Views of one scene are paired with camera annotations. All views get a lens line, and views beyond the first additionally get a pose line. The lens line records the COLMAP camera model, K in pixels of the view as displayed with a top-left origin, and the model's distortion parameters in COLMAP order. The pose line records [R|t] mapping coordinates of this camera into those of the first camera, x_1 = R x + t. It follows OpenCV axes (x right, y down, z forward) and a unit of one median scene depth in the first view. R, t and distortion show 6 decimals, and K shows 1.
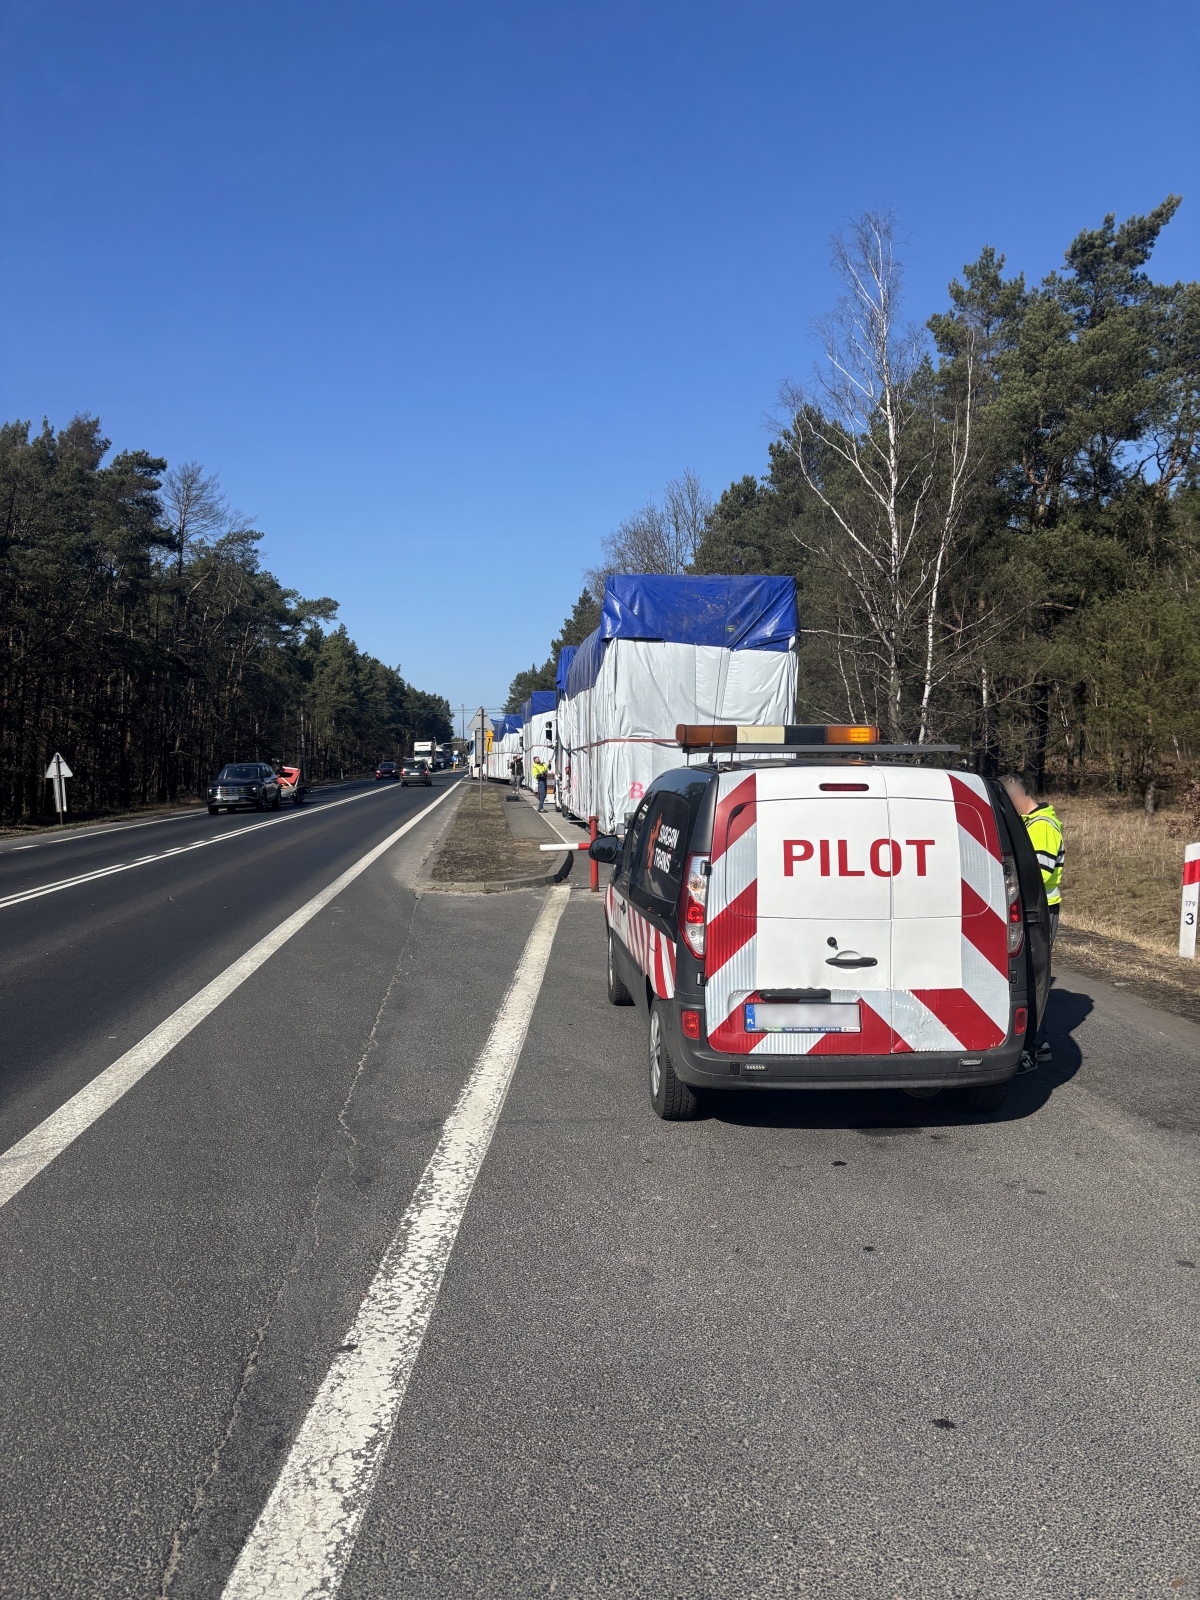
lens RADIAL K [[1216.7, 0, 604.3], [0, 1216.7, 793.2], [0, 0, 1]] dist [0.041721, -0.003986]
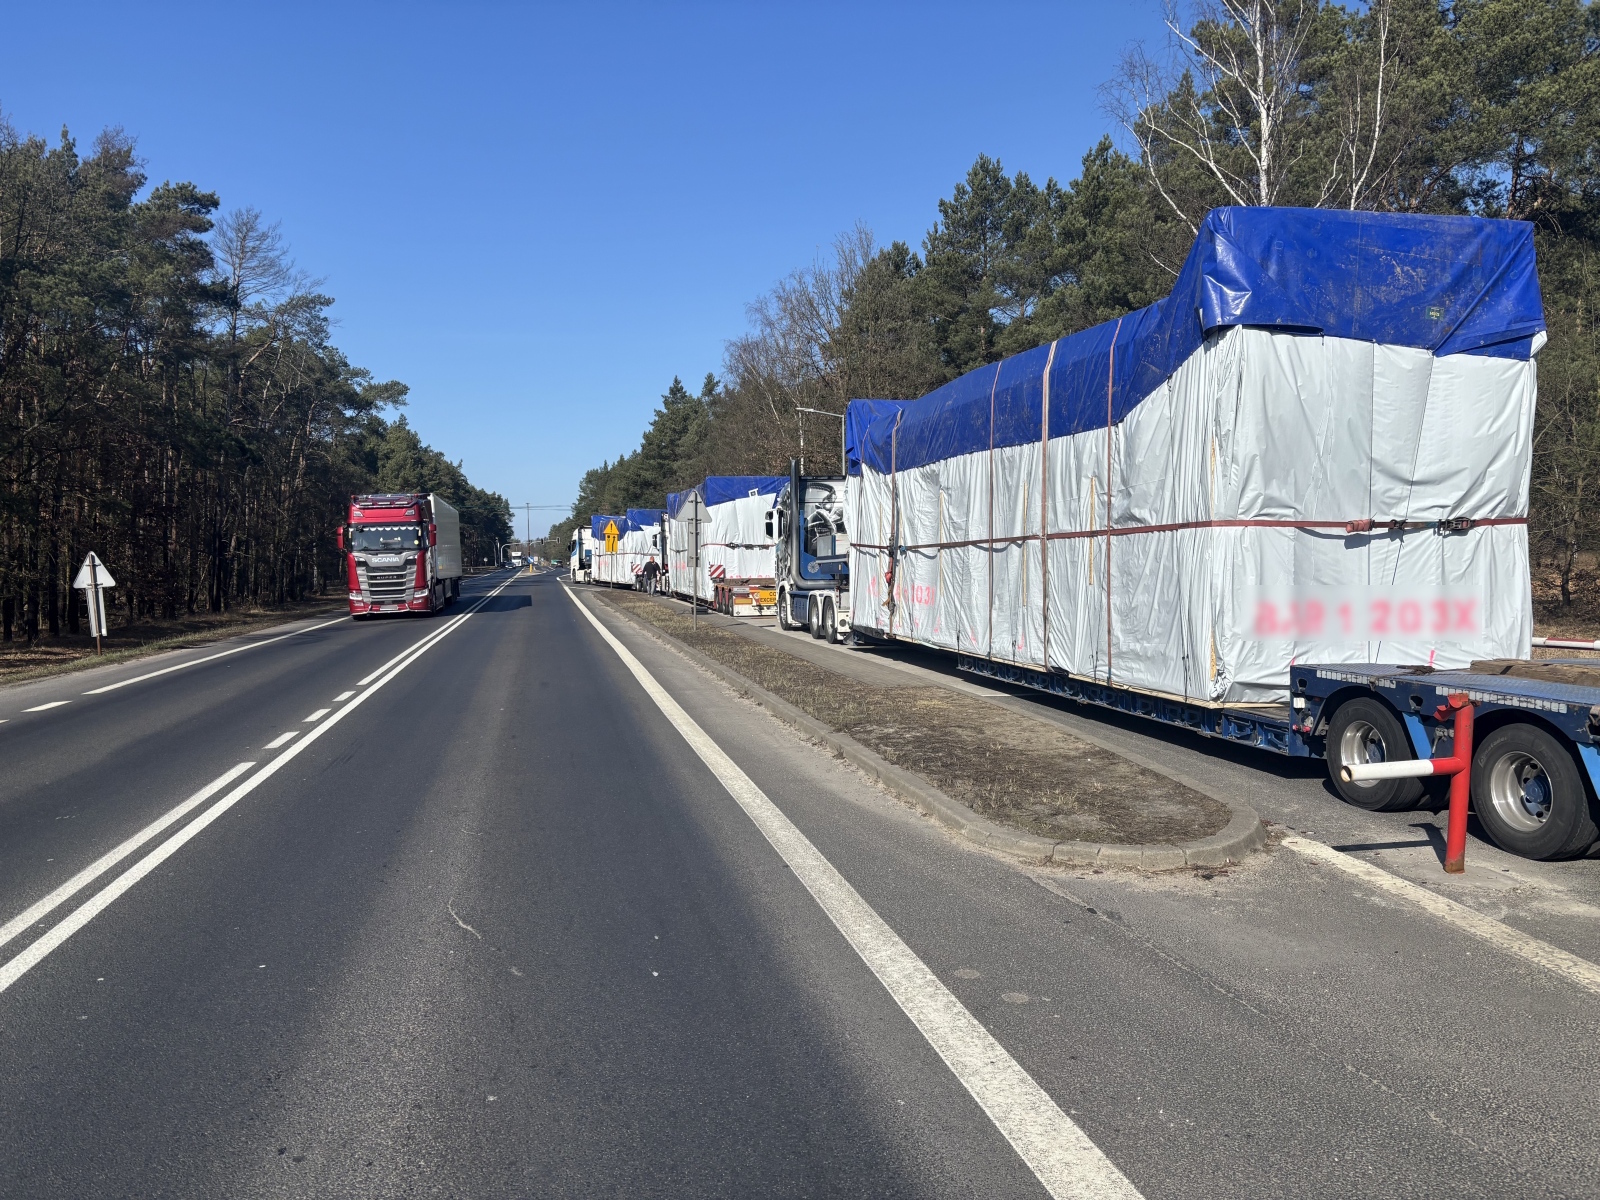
lens RADIAL K [[1216.7, 0, 795.2], [0, 1216.7, 609.5], [0, 0, 1]] dist [0.041721, -0.003986]
pose [[0.994217, -0.006990, 0.107160, -0.063187], [0.005595, 0.999896, 0.013312, -0.003786], [-0.107242, -0.012635, 0.994153, 0.132548]]
